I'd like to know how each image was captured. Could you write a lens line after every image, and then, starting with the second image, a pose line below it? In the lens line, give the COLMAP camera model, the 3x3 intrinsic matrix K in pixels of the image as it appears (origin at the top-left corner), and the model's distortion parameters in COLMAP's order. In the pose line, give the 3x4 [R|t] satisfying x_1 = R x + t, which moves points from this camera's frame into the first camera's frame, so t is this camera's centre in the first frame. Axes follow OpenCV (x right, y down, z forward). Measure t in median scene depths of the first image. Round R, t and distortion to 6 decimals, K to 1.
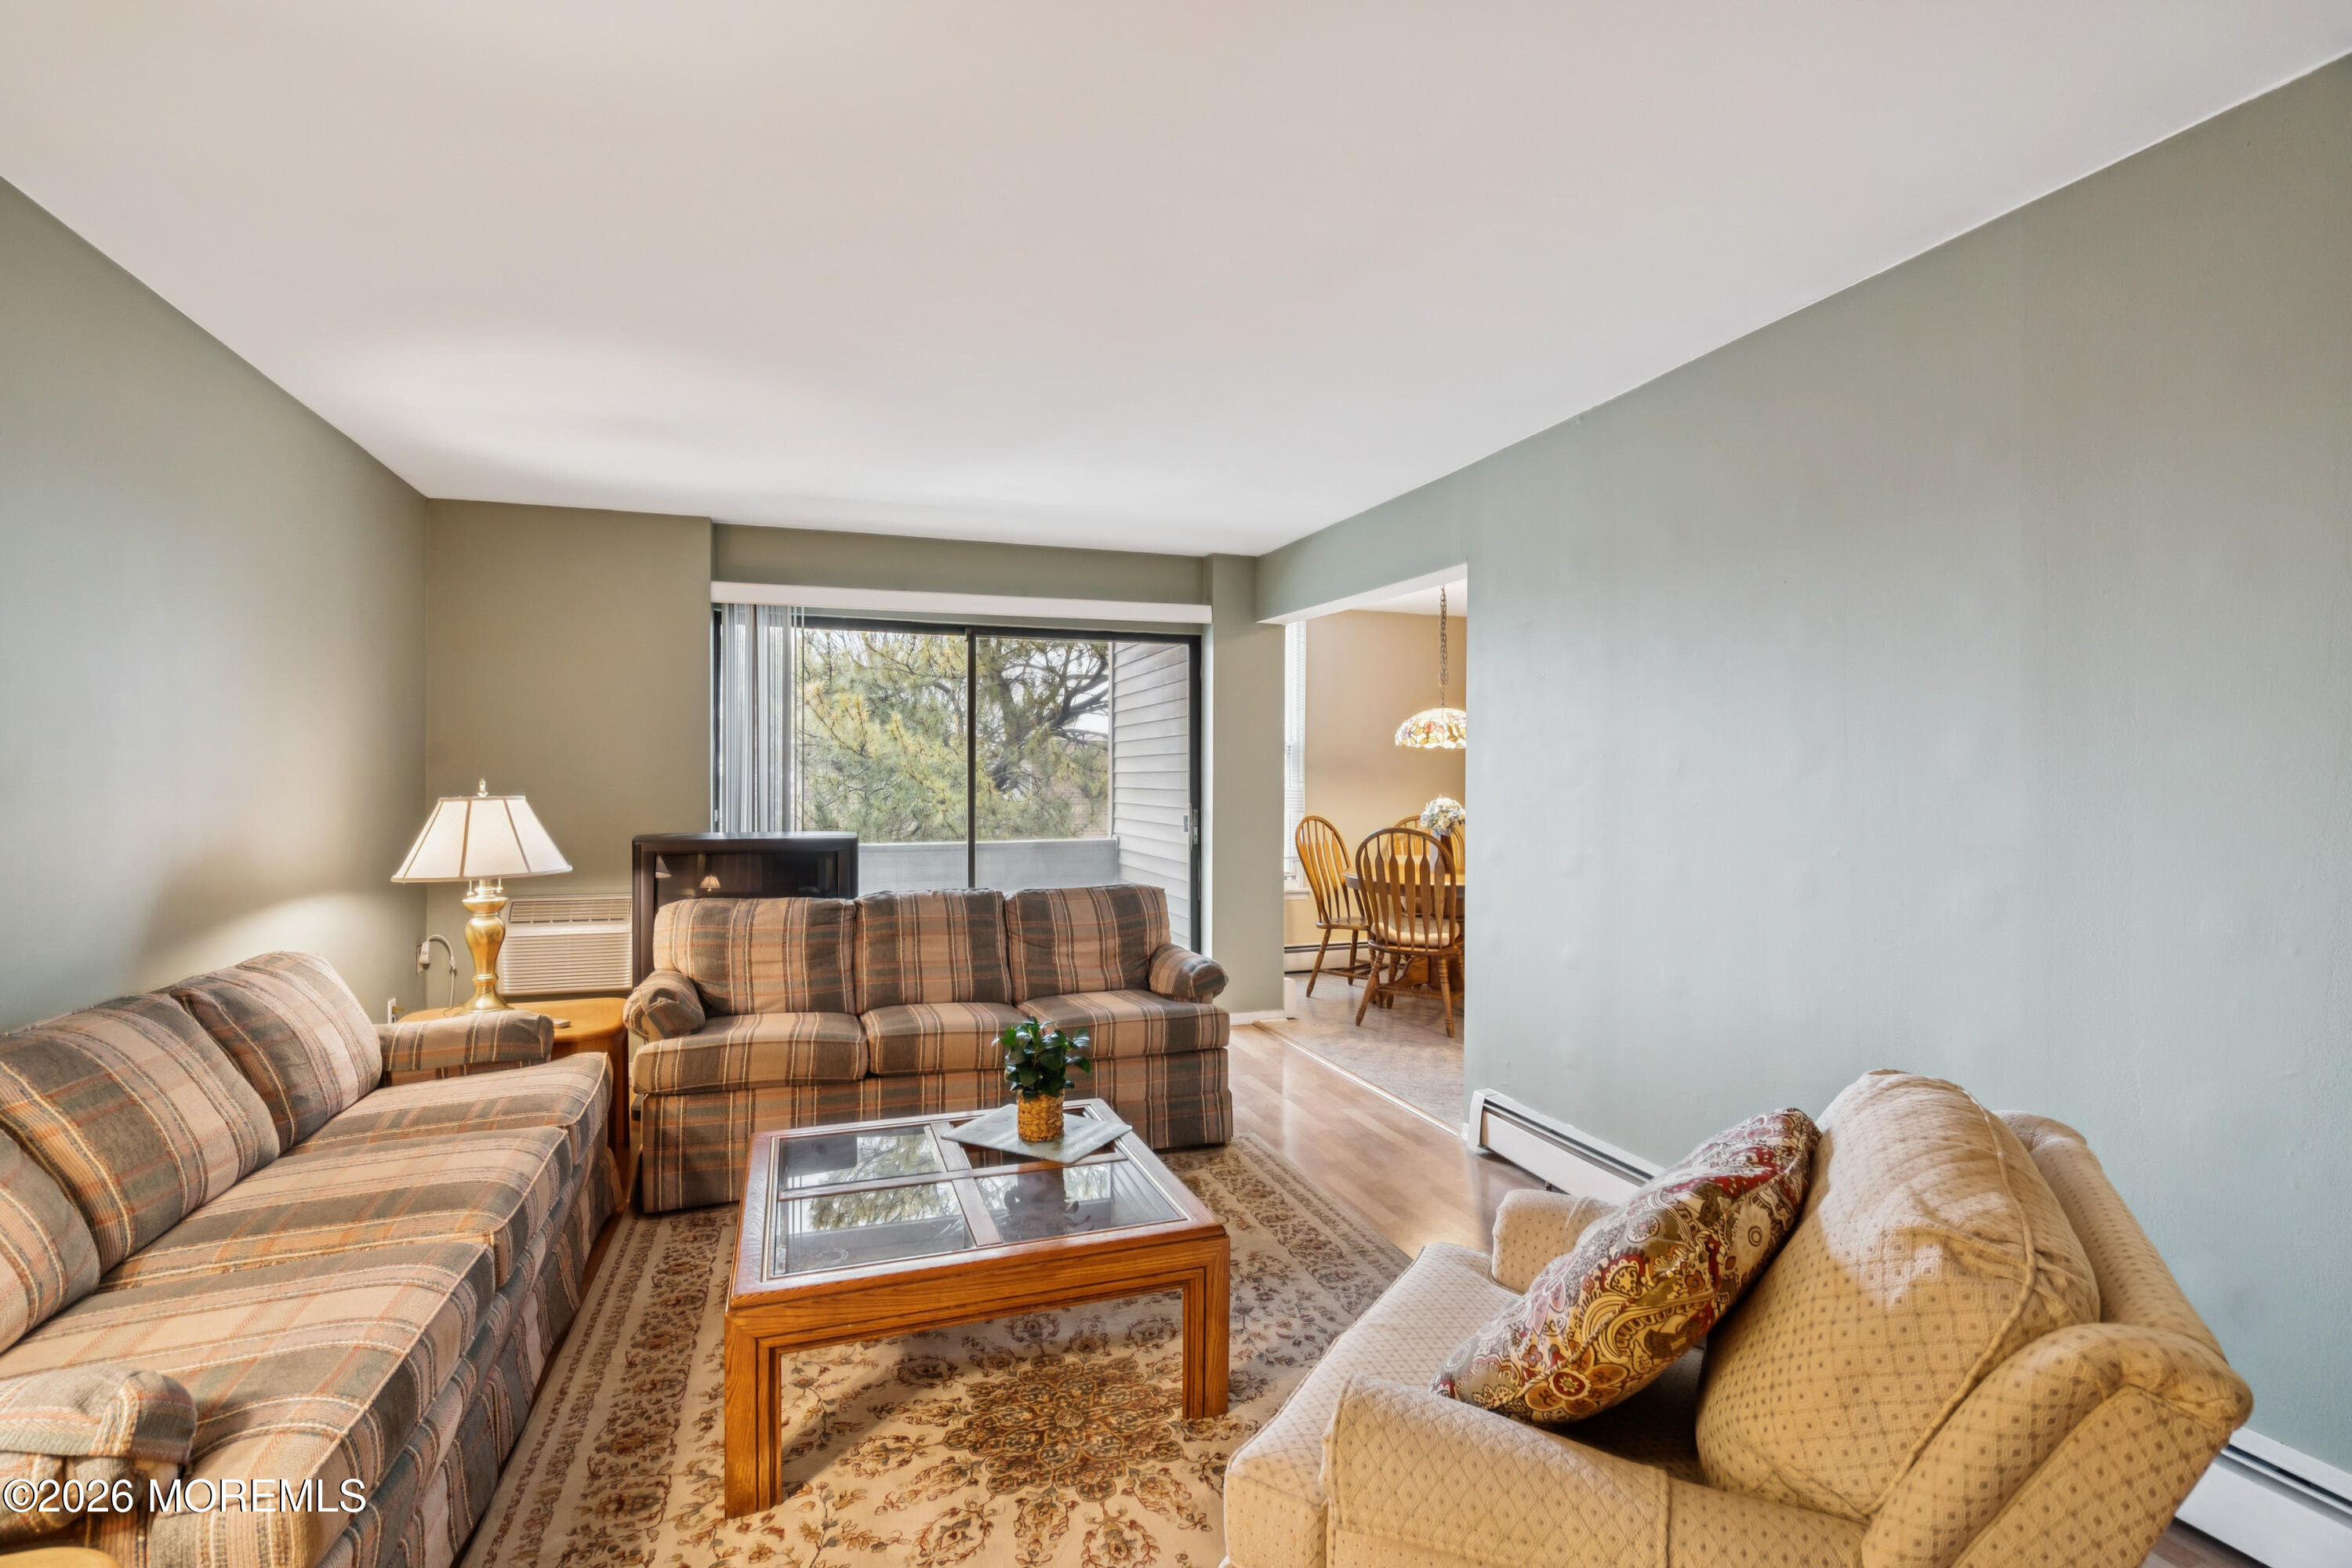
lens RADIAL K [[1066.1, 0, 1167.9], [0, 1066.1, 787.7], [0, 0, 1]] dist [-0.004518, 0.003637]
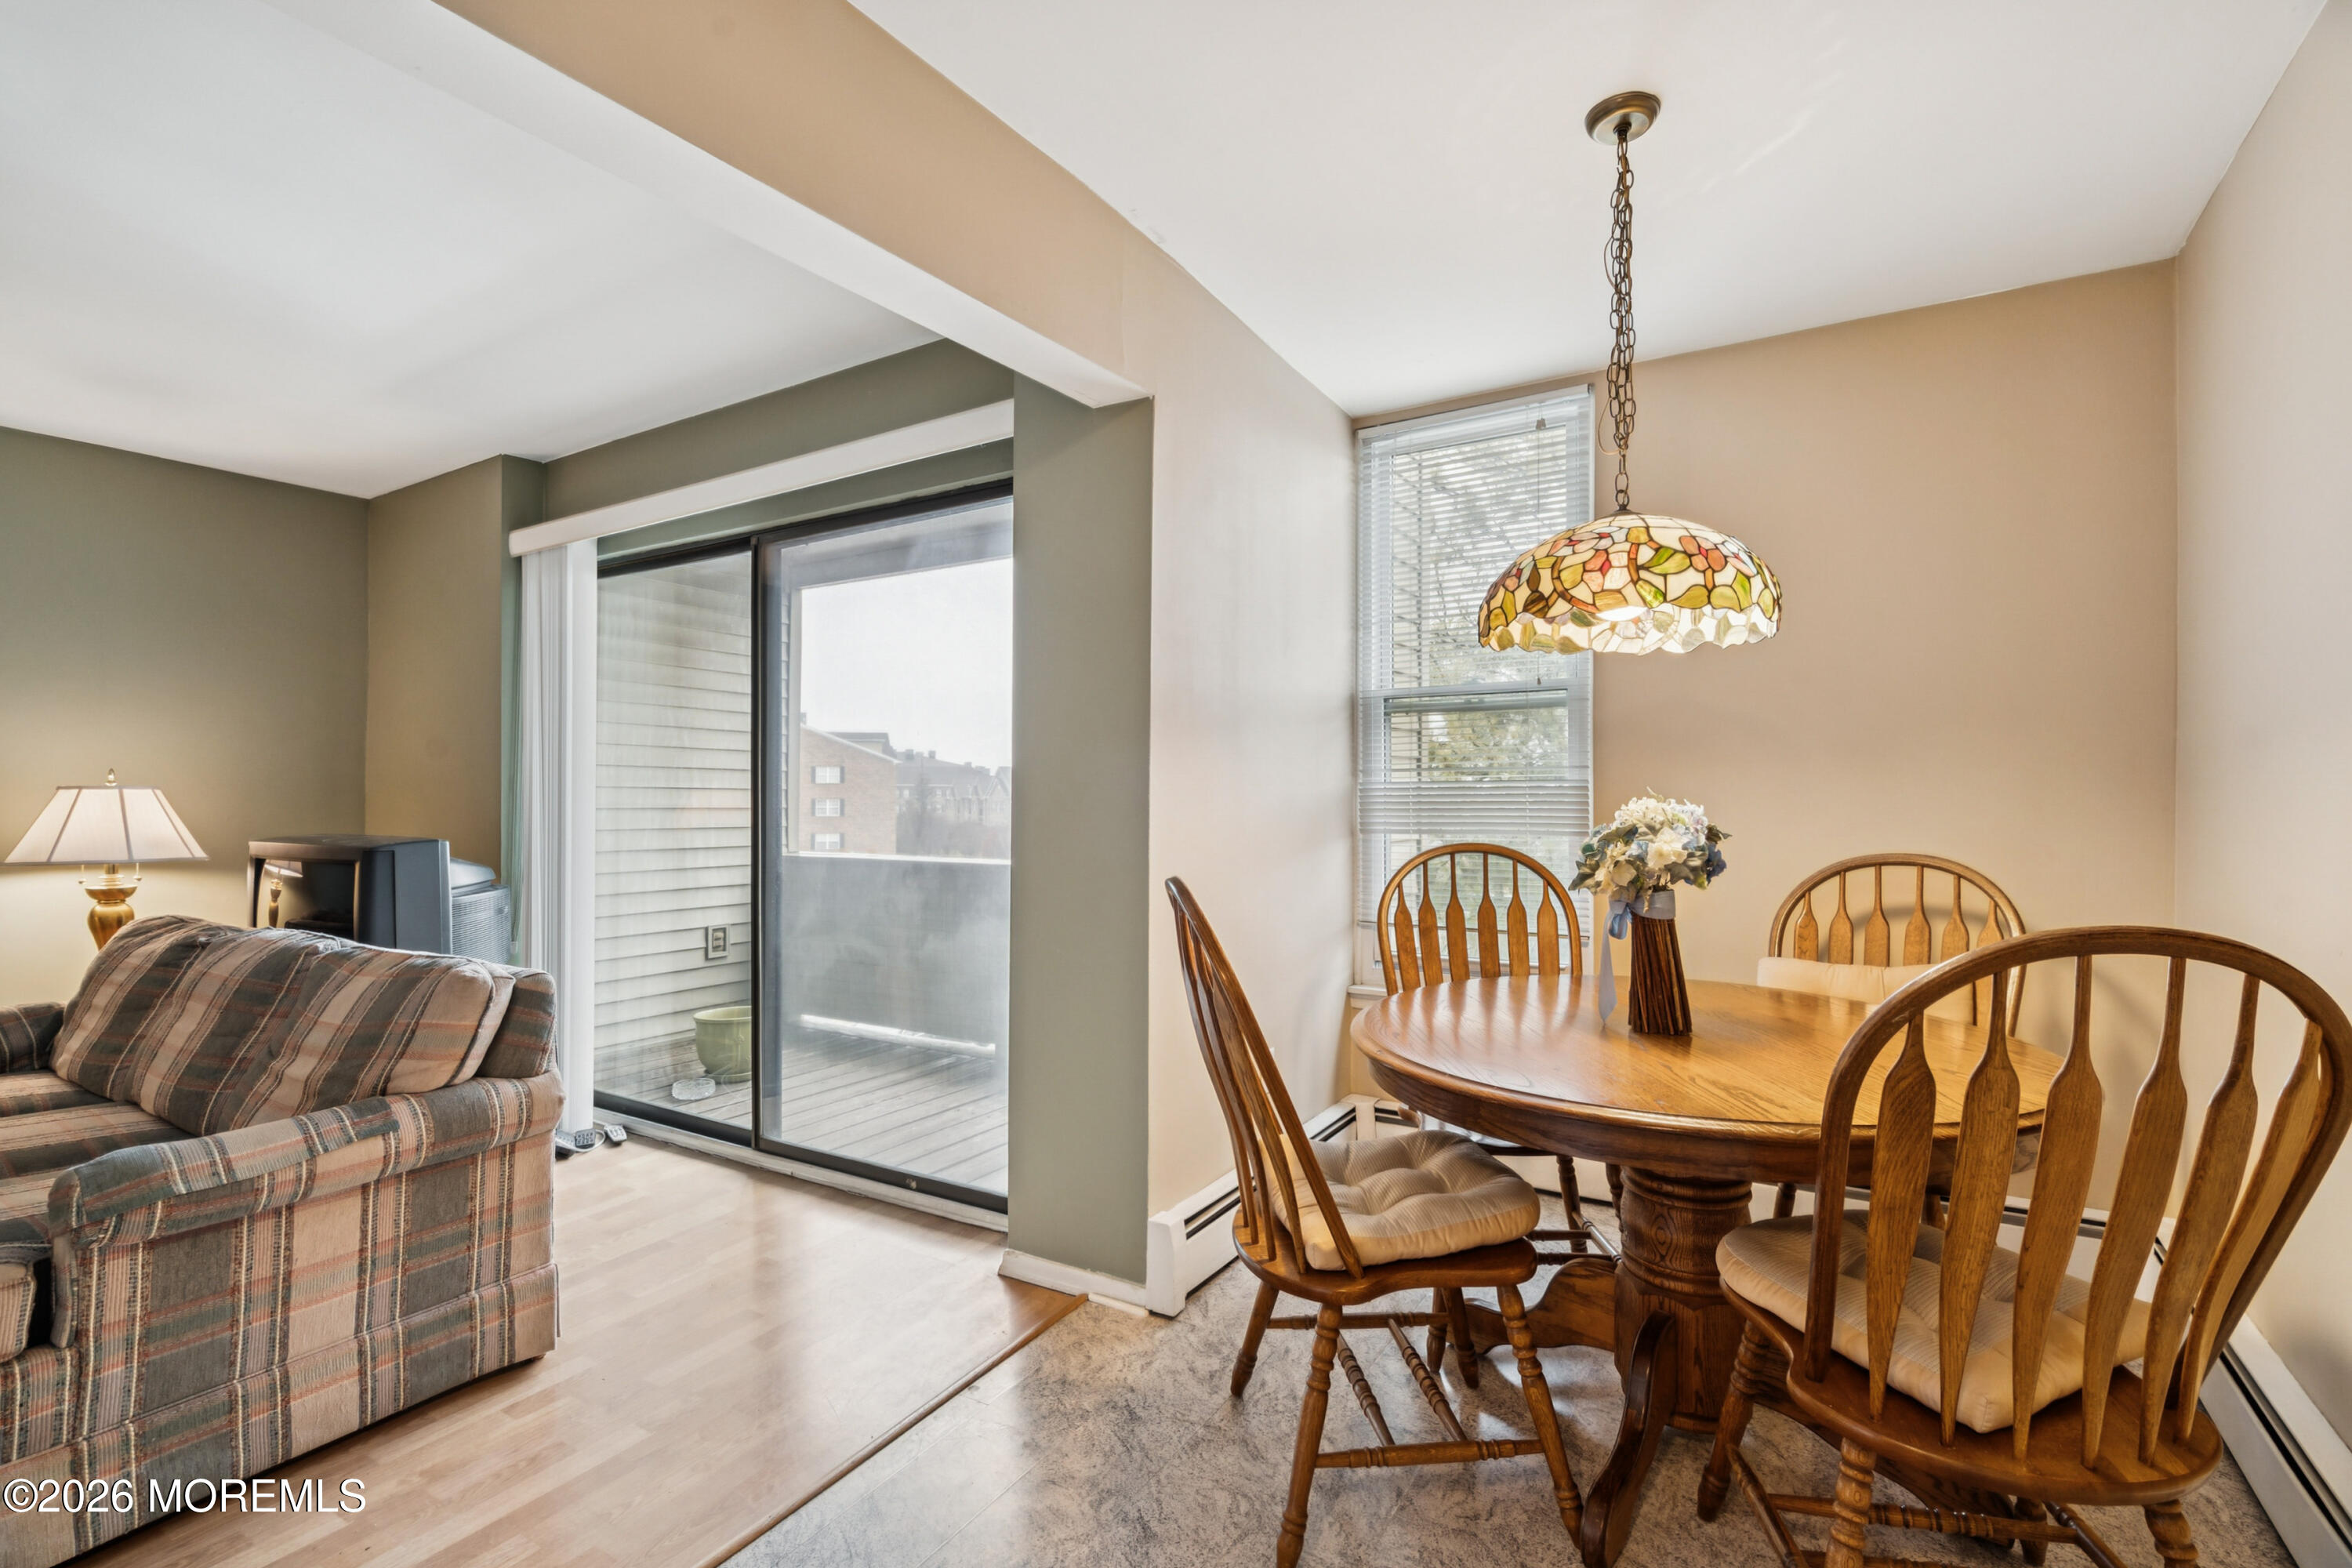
lens RADIAL K [[1066.1, 0, 1181.1], [0, 1066.1, 810.1], [0, 0, 1]] dist [-0.004518, 0.003637]
pose [[0.635715, 0.004734, -0.771910, 0.644079], [-0.001179, 0.999986, 0.005162, 0.018154], [0.771923, -0.002372, 0.635711, 1.044206]]
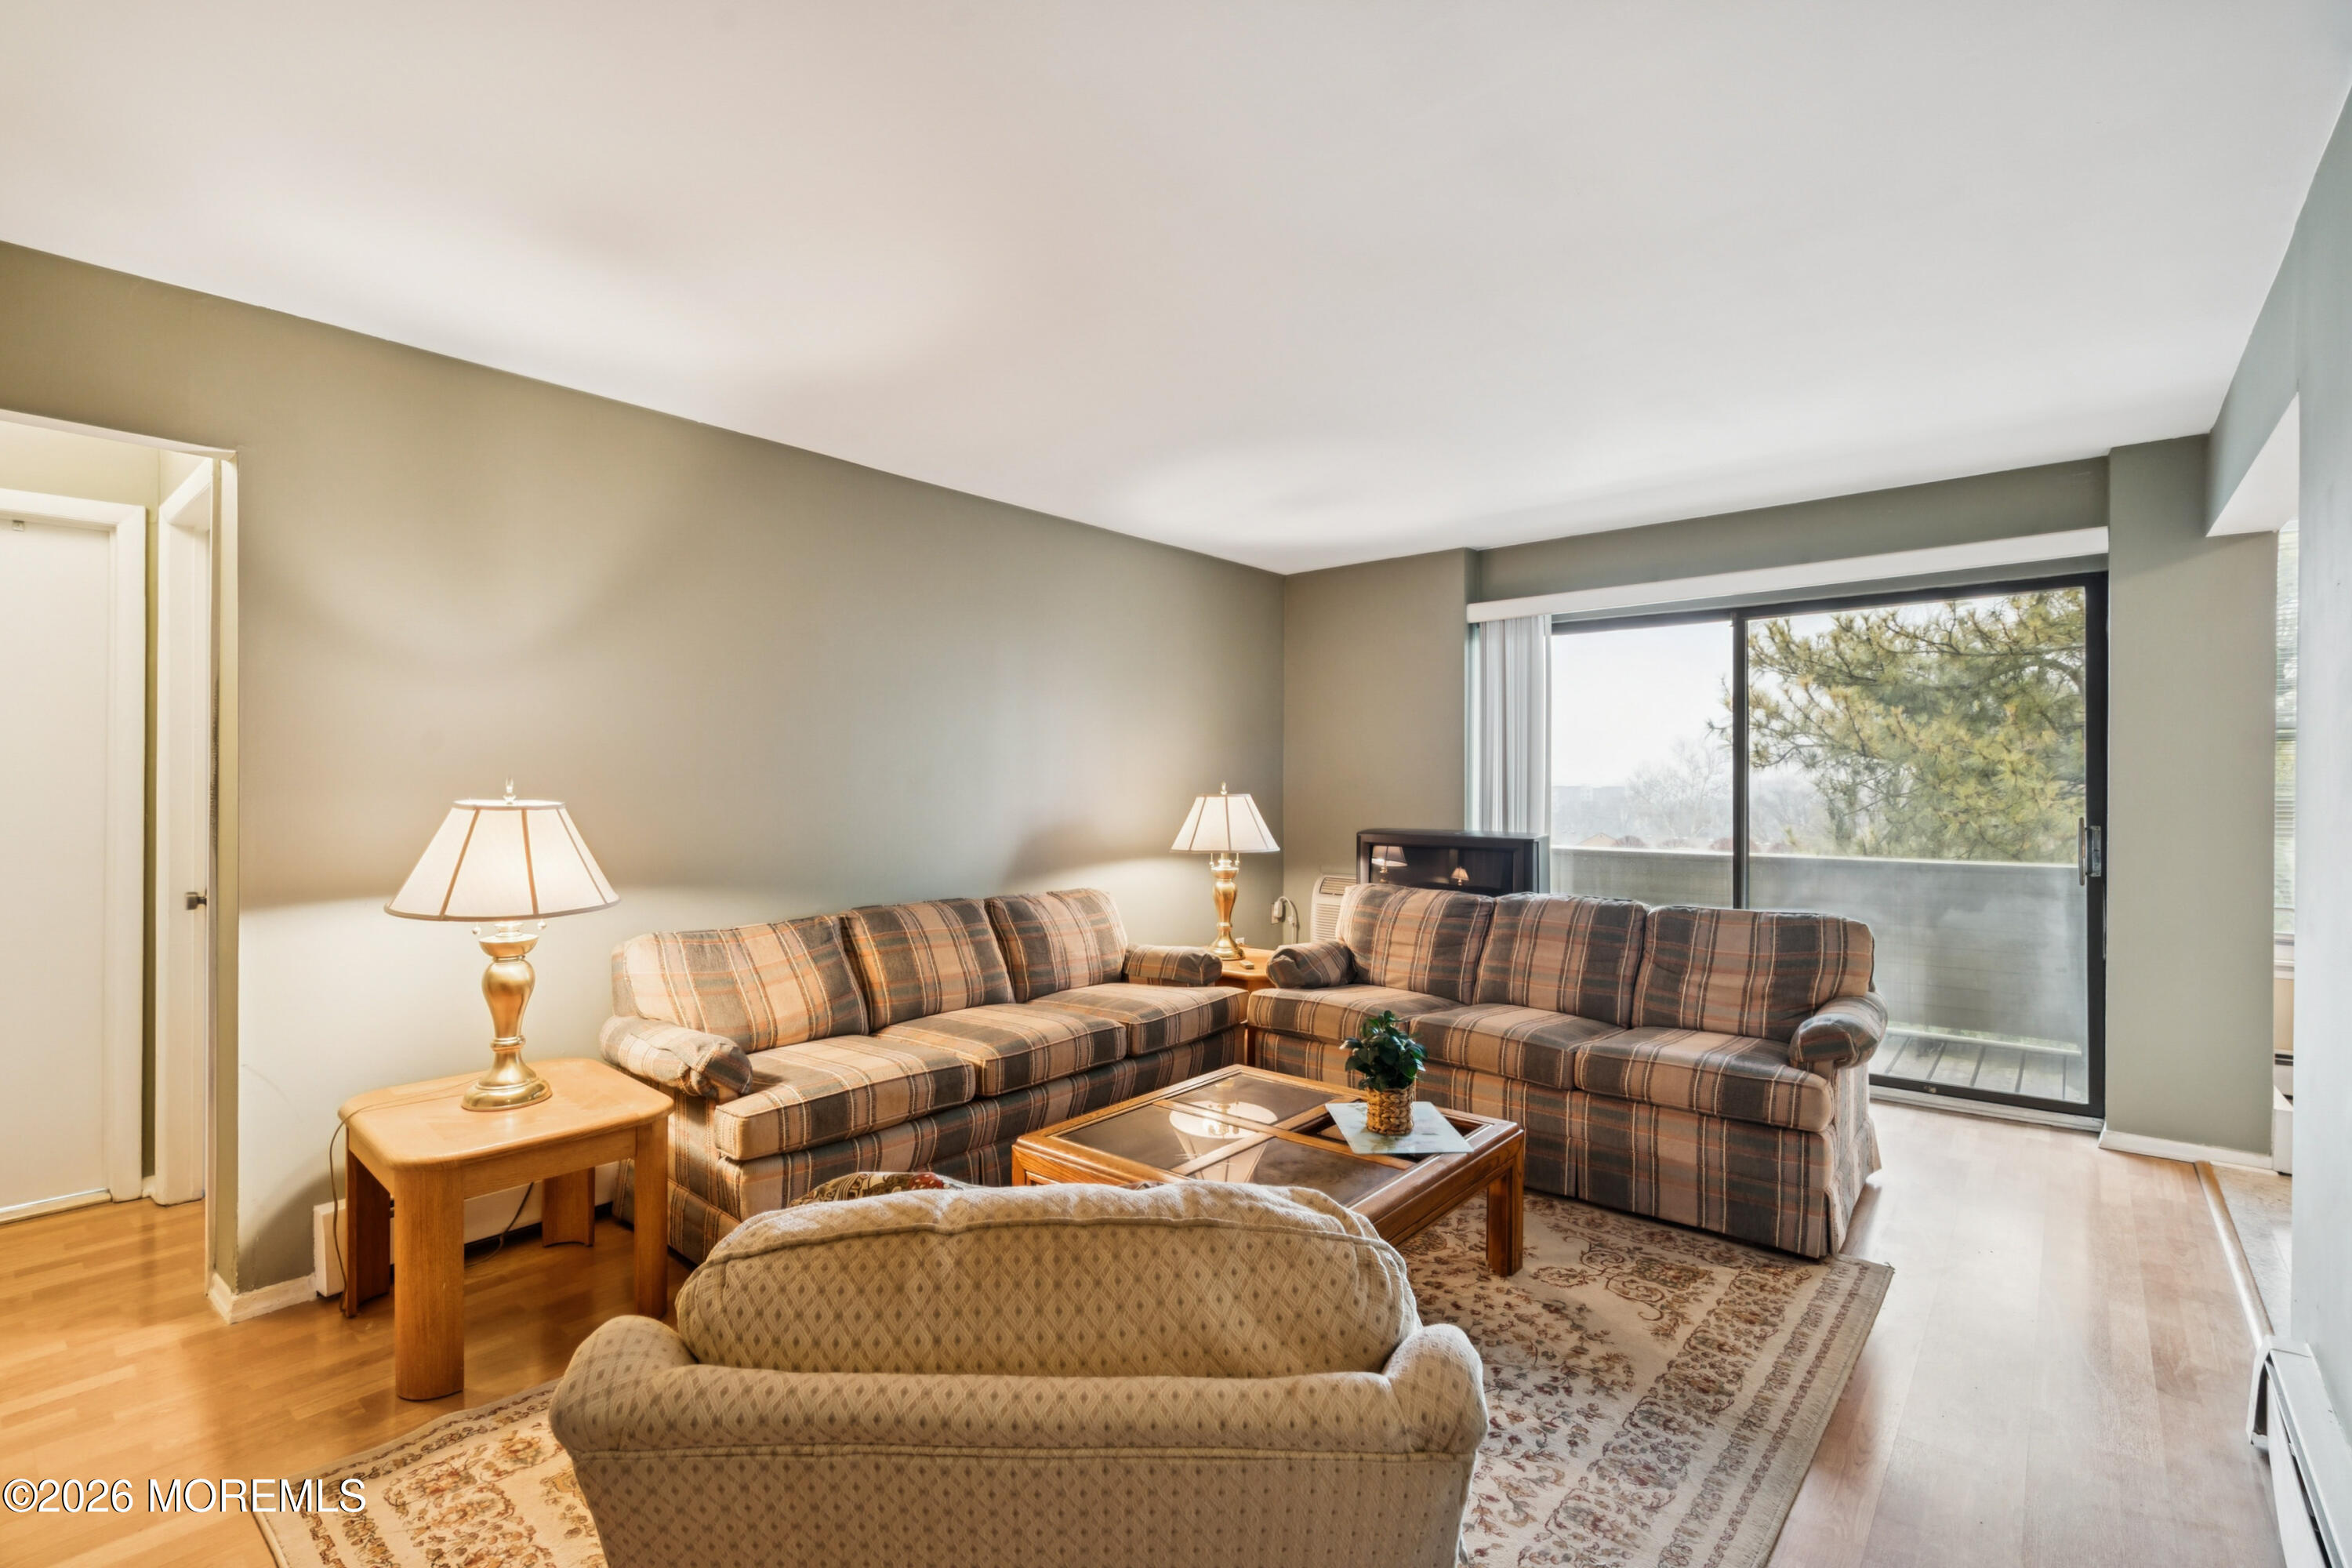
lens RADIAL K [[1066.1, 0, 1178.9], [0, 1066.1, 784.0], [0, 0, 1]] dist [-0.004518, 0.003637]
pose [[0.511447, 0.000909, -0.859314, 0.461766], [-0.007192, 0.999969, -0.003223, -0.000247], [0.859284, 0.007829, 0.511438, 0.212395]]
